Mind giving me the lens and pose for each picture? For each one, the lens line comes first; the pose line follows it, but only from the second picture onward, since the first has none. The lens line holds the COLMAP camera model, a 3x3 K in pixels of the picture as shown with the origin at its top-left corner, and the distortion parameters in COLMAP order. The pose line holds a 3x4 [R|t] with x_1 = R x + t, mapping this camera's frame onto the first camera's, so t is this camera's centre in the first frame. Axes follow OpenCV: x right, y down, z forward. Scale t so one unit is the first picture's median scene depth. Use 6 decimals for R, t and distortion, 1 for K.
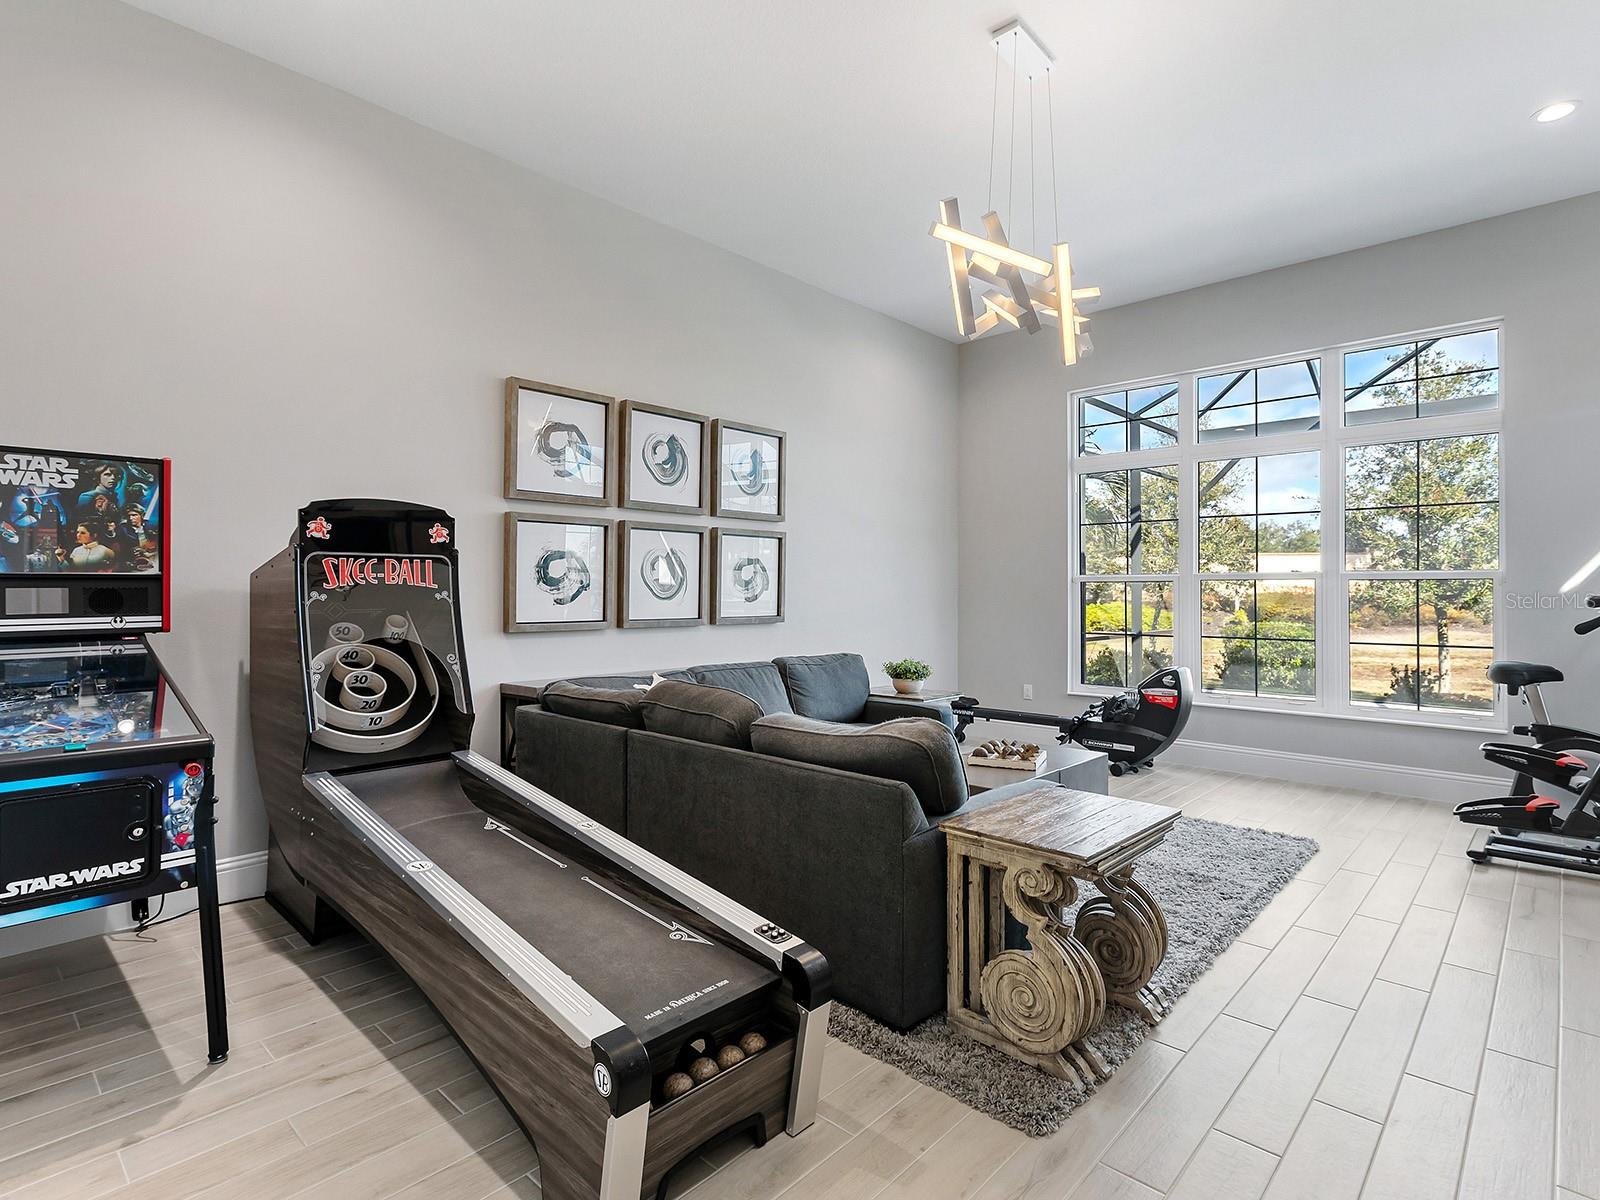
lens RADIAL K [[819.4, 0, 808.6], [0, 819.4, 591.9], [0, 0, 1]] dist [-0.000155, -0.000152]
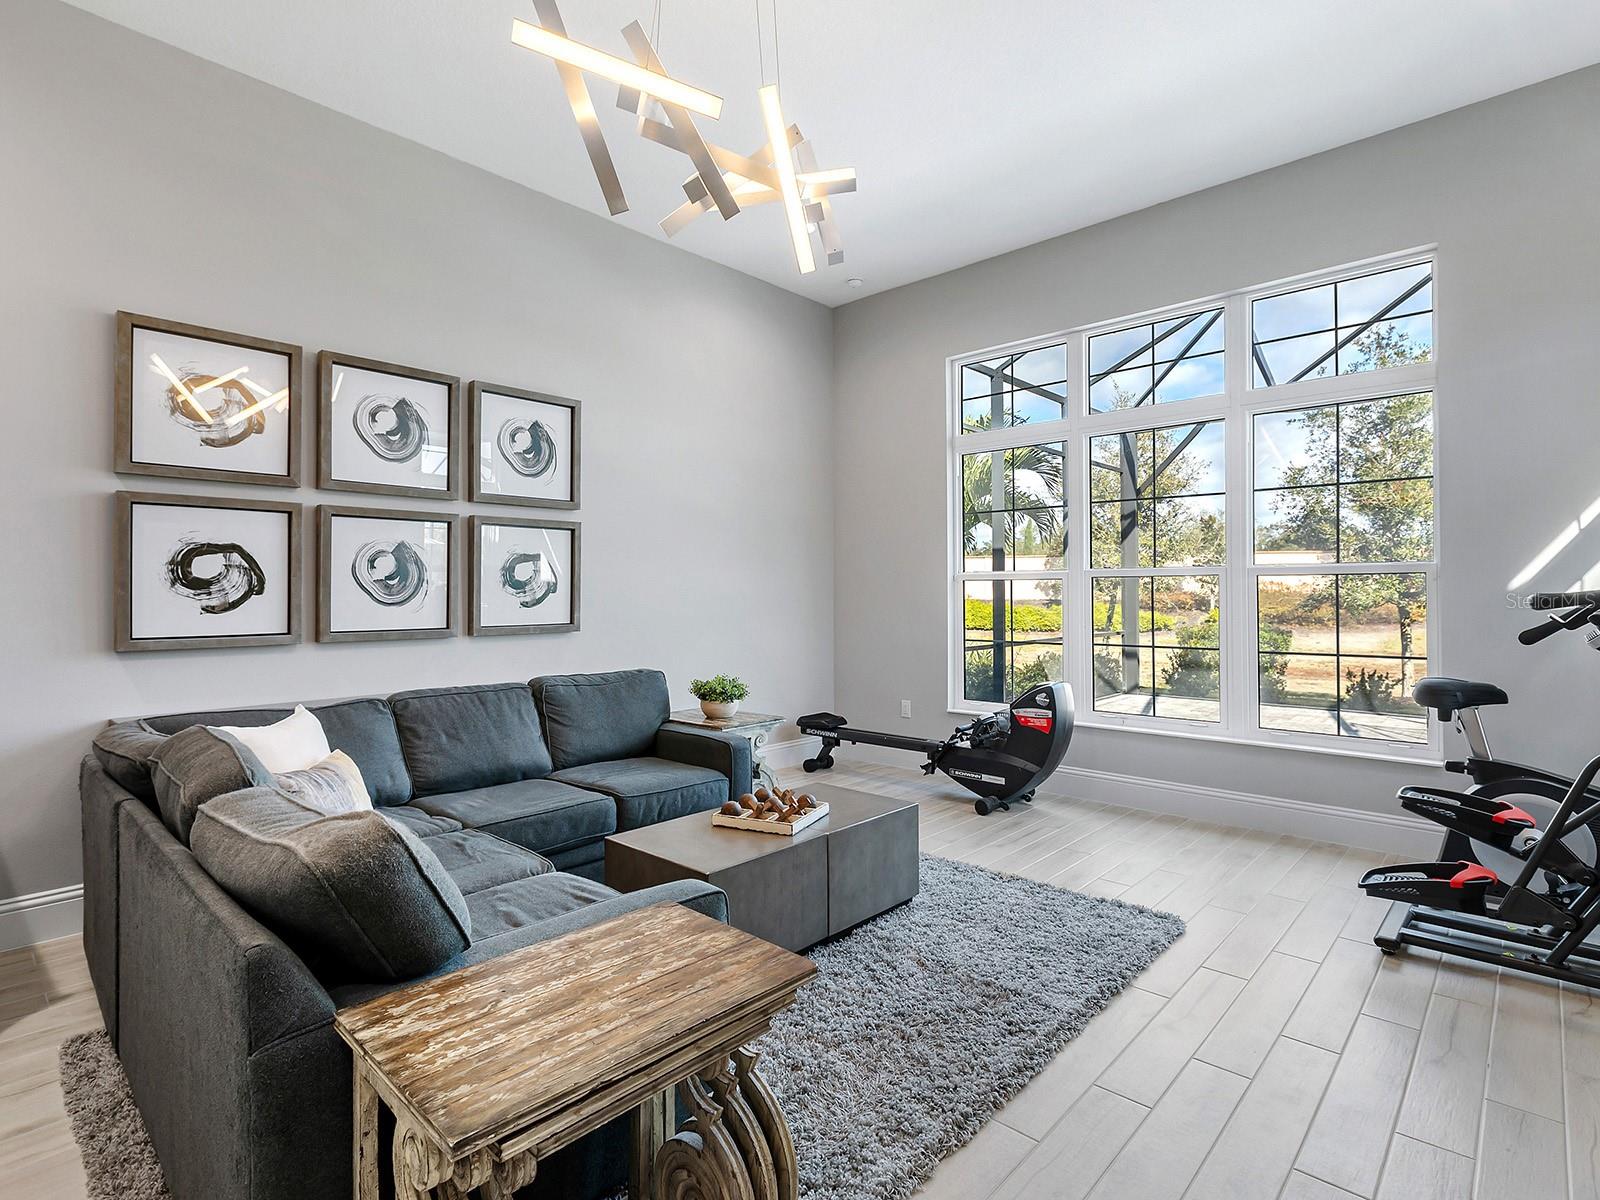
lens RADIAL K [[803.6, 0, 817.4], [0, 803.6, 596.9], [0, 0, 1]] dist [0.001252, -0.000152]
pose [[0.999919, -0.006725, 0.010825, 0.221212], [0.006680, 0.999969, 0.004208, 0.000389], [-0.010853, -0.004135, 0.999933, 0.209856]]
